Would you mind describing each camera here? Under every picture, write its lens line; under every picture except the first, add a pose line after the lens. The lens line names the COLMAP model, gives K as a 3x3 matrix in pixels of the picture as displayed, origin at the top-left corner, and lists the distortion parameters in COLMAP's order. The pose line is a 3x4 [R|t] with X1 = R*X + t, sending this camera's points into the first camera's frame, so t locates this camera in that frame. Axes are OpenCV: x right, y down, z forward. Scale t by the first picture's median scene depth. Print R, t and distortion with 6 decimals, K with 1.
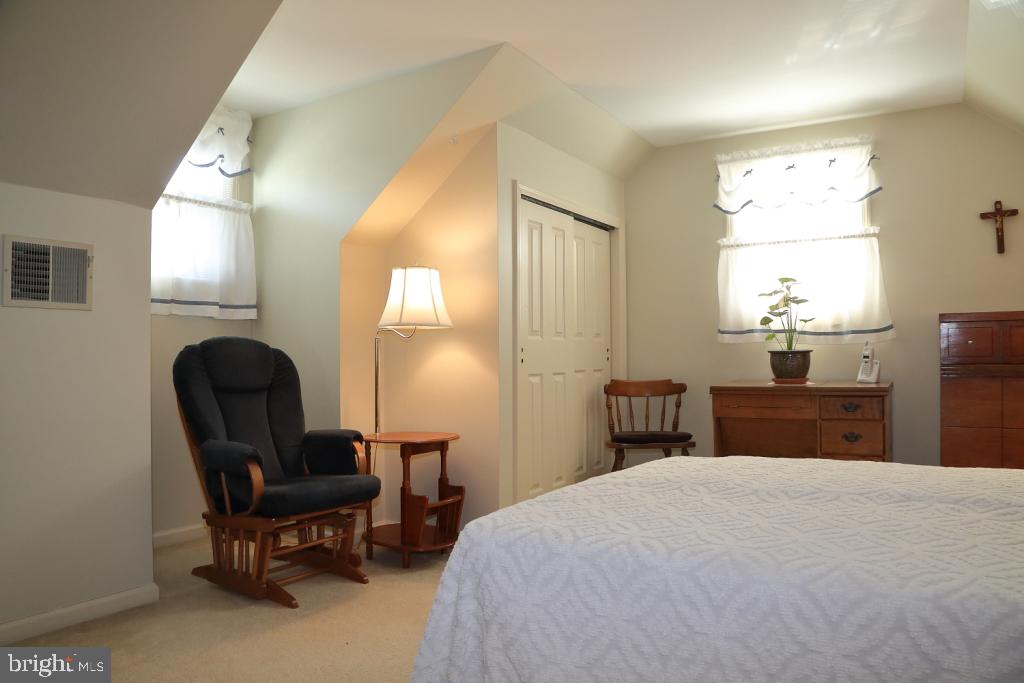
lens RADIAL K [[712.8, 0, 517.9], [0, 712.8, 342.9], [0, 0, 1]] dist [-0.122628, 0.079797]
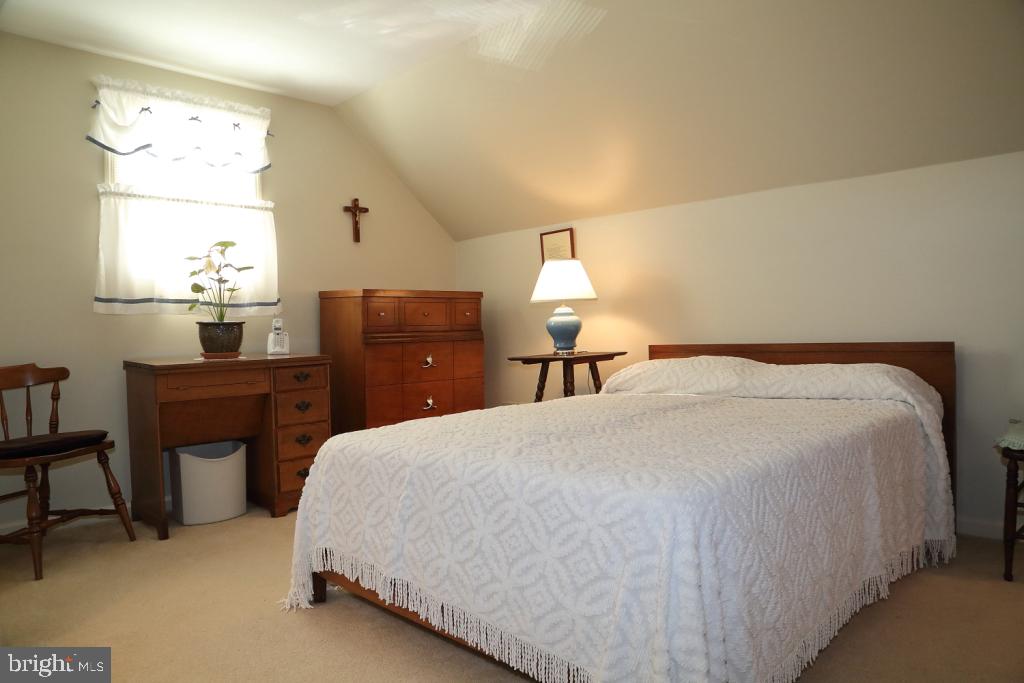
lens RADIAL K [[712.8, 0, 517.9], [0, 712.8, 342.9], [0, 0, 1]] dist [-0.122628, 0.079797]
pose [[0.207397, -0.013918, 0.978158, -0.409387], [0.005567, 0.999899, 0.013047, 0.027793], [-0.978241, 0.002740, 0.207454, 0.423402]]
